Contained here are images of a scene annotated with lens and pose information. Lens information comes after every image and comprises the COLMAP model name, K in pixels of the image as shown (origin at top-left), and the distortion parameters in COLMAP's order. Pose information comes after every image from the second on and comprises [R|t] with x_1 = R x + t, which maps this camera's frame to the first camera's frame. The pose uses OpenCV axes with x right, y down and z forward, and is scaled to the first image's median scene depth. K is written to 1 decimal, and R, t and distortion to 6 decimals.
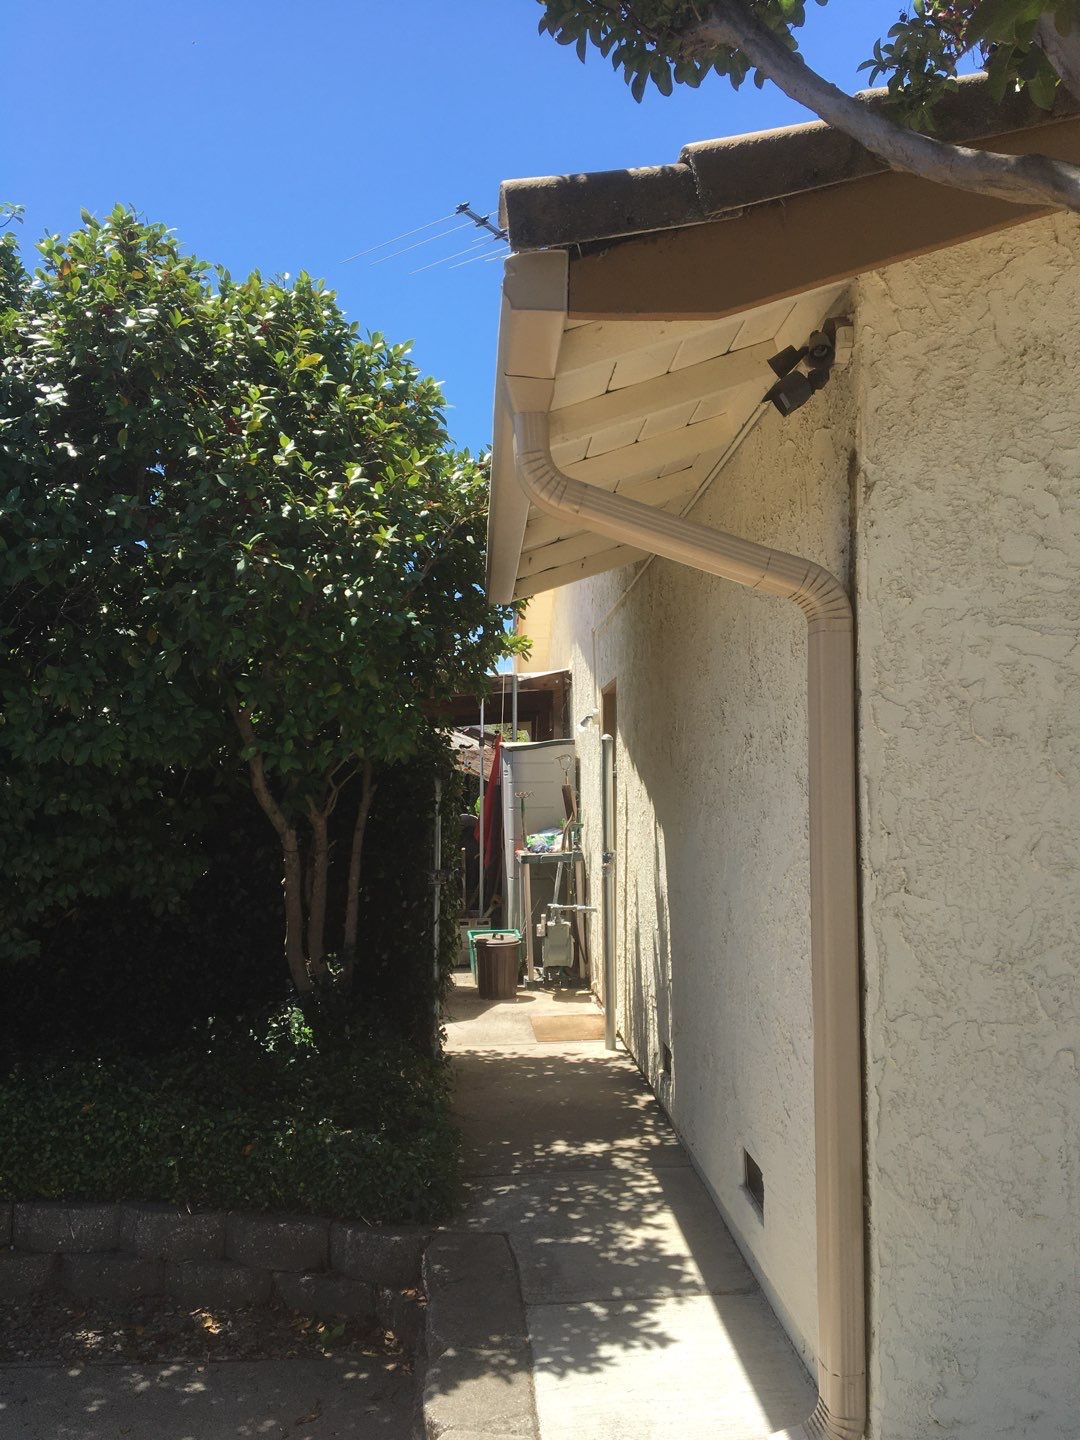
lens RADIAL K [[1138.4, 0, 589.8], [0, 1138.4, 716.7], [0, 0, 1]] dist [0.051115, -0.083892]
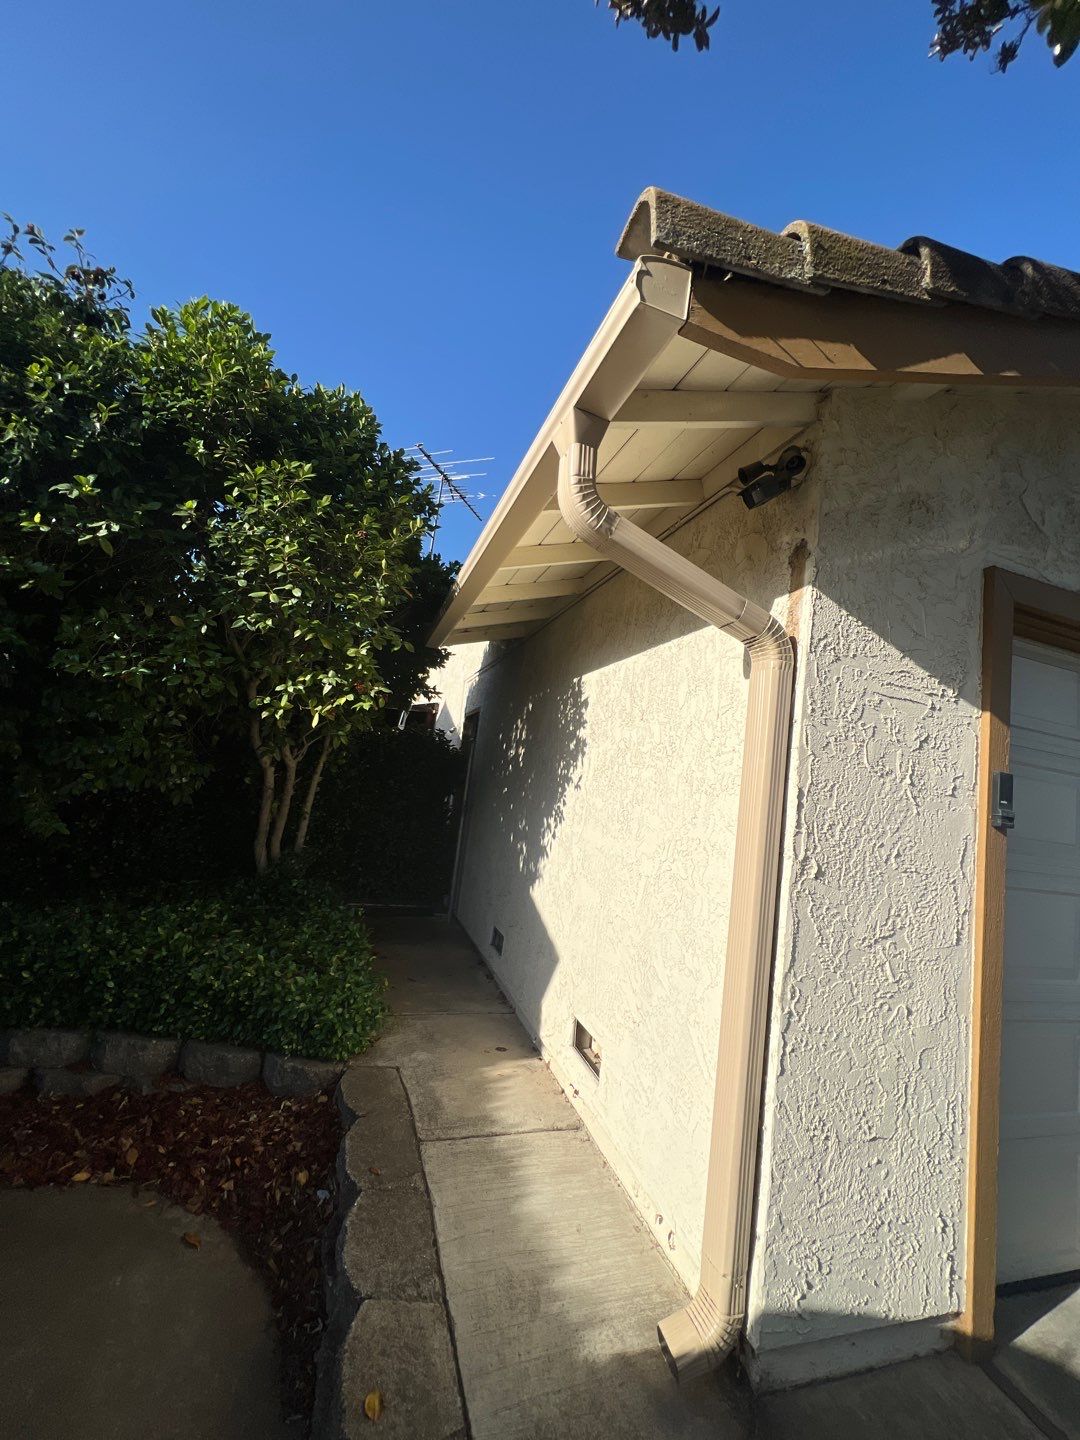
lens RADIAL K [[549.4, 0, 543.9], [0, 549.4, 727.8], [0, 0, 1]] dist [0.000271, 0.000088]
pose [[0.964132, 0.151318, 0.218064, -0.172619], [-0.145215, 0.988428, -0.043841, 0.056390], [-0.222175, 0.010602, 0.974949, 0.449089]]
